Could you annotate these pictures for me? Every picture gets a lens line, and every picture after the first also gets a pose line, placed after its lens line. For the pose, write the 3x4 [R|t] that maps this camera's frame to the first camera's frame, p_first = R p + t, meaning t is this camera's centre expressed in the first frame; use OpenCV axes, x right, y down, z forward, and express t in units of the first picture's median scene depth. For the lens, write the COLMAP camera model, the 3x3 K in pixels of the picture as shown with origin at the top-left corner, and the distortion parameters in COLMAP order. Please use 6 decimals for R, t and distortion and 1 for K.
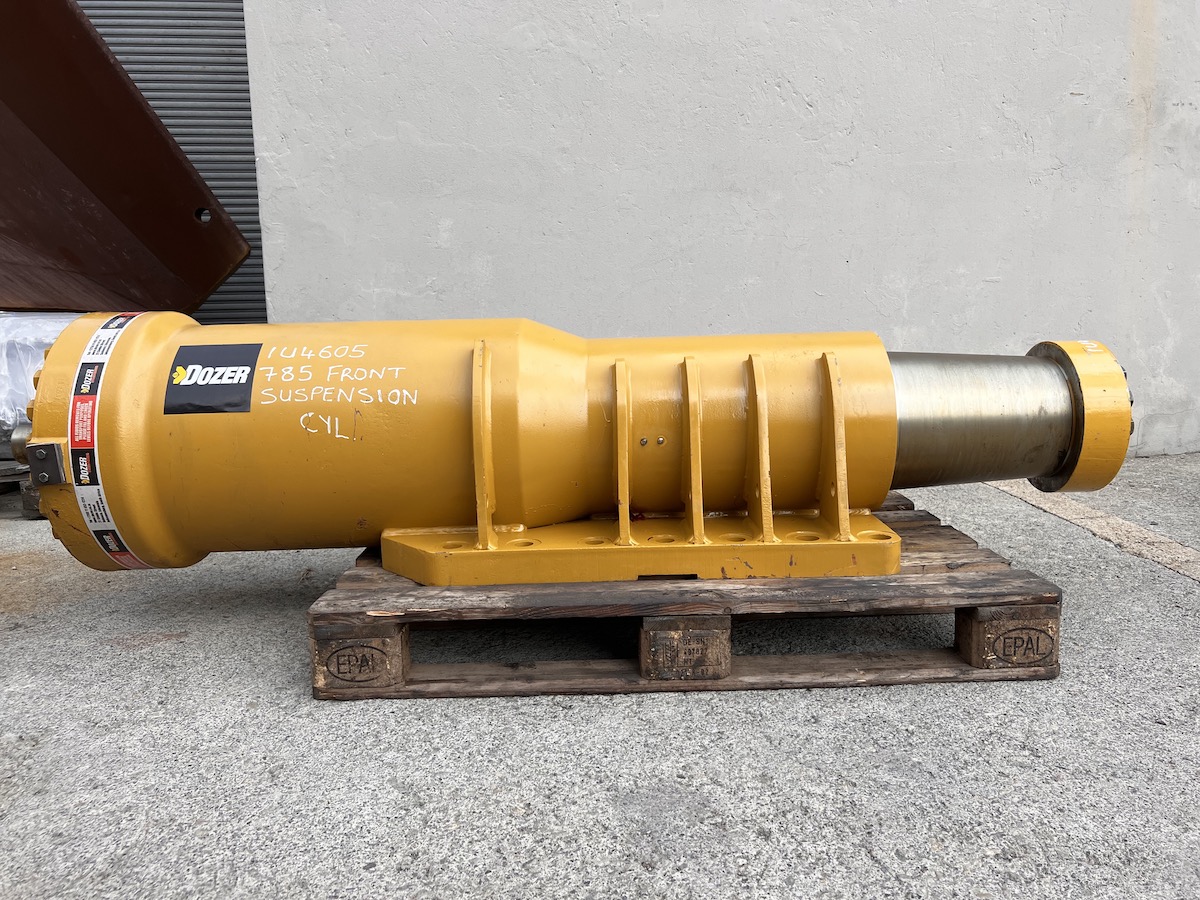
lens RADIAL K [[914.2, 0, 600.0], [0, 914.2, 450.0], [0, 0, 1]] dist [0.019152, 0.001037]
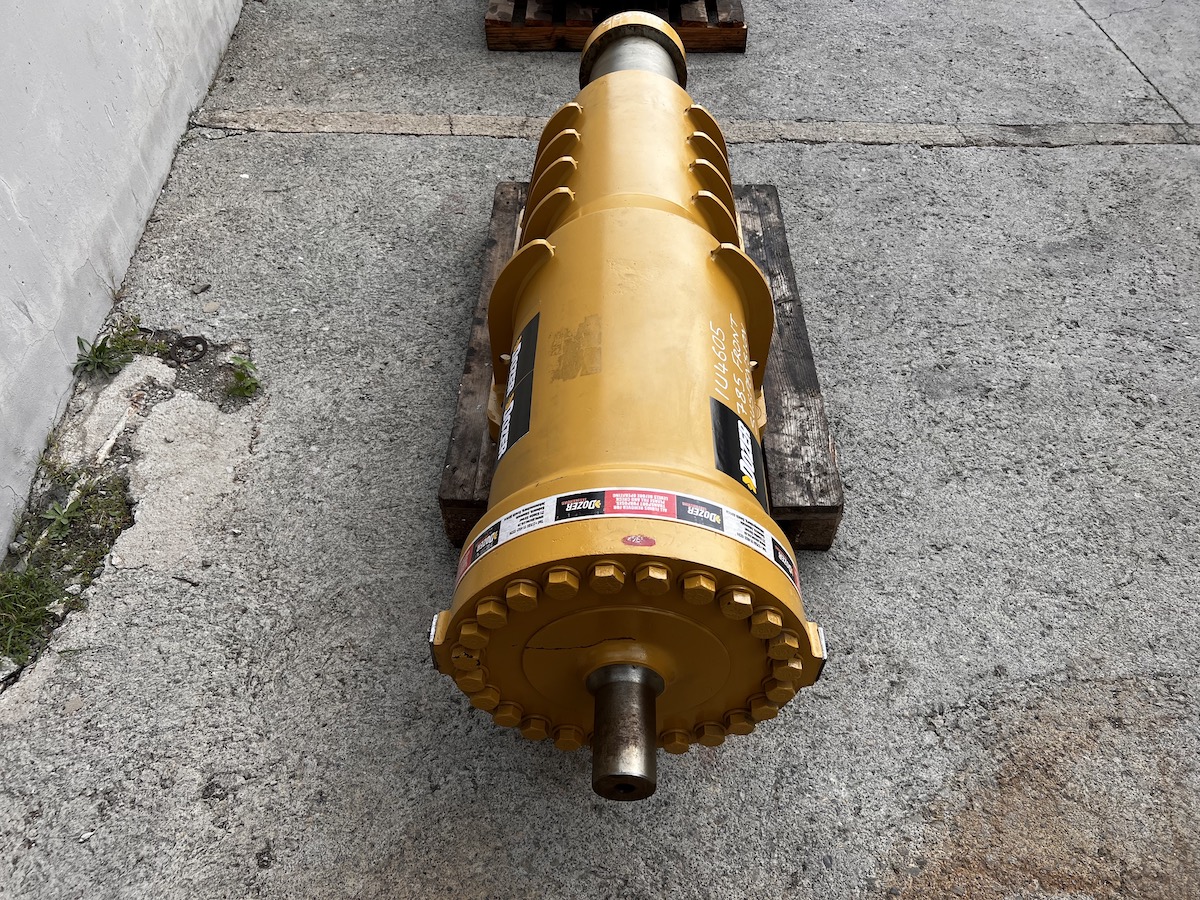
lens RADIAL K [[926.8, 0, 600.0], [0, 926.8, 450.0], [0, 0, 1]] dist [0.005742, 0.001512]
pose [[0.033224, -0.701212, 0.712179, -1.044513], [0.145197, 0.708399, 0.690716, -0.701856], [-0.988845, 0.080458, 0.125350, 1.040938]]
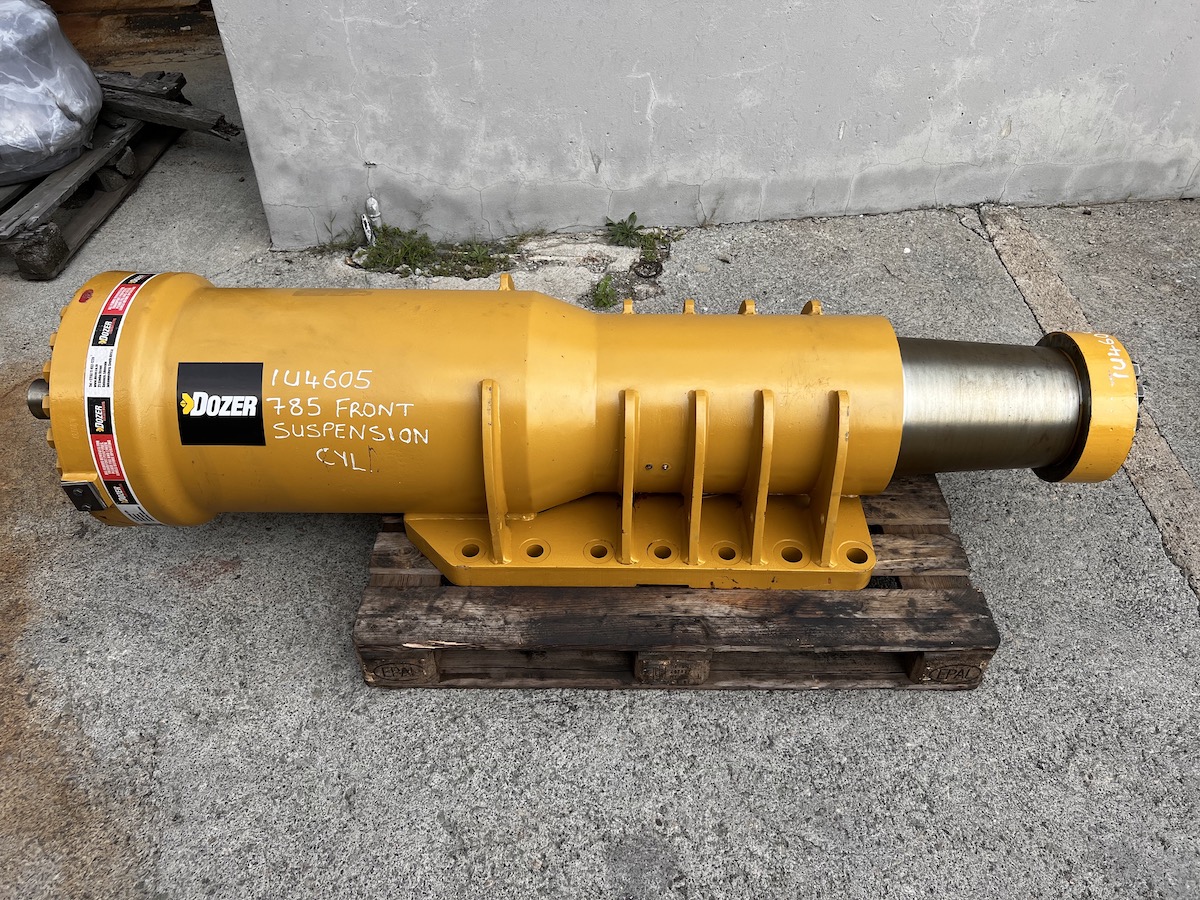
lens RADIAL K [[914.8, 0, 600.0], [0, 914.8, 450.0], [0, 0, 1]] dist [0.039156, -0.050149]
pose [[0.999575, 0.028565, 0.005780, -0.014690], [-0.026835, 0.824721, 0.564903, -0.625480], [0.011369, -0.564818, 0.825137, 0.154801]]
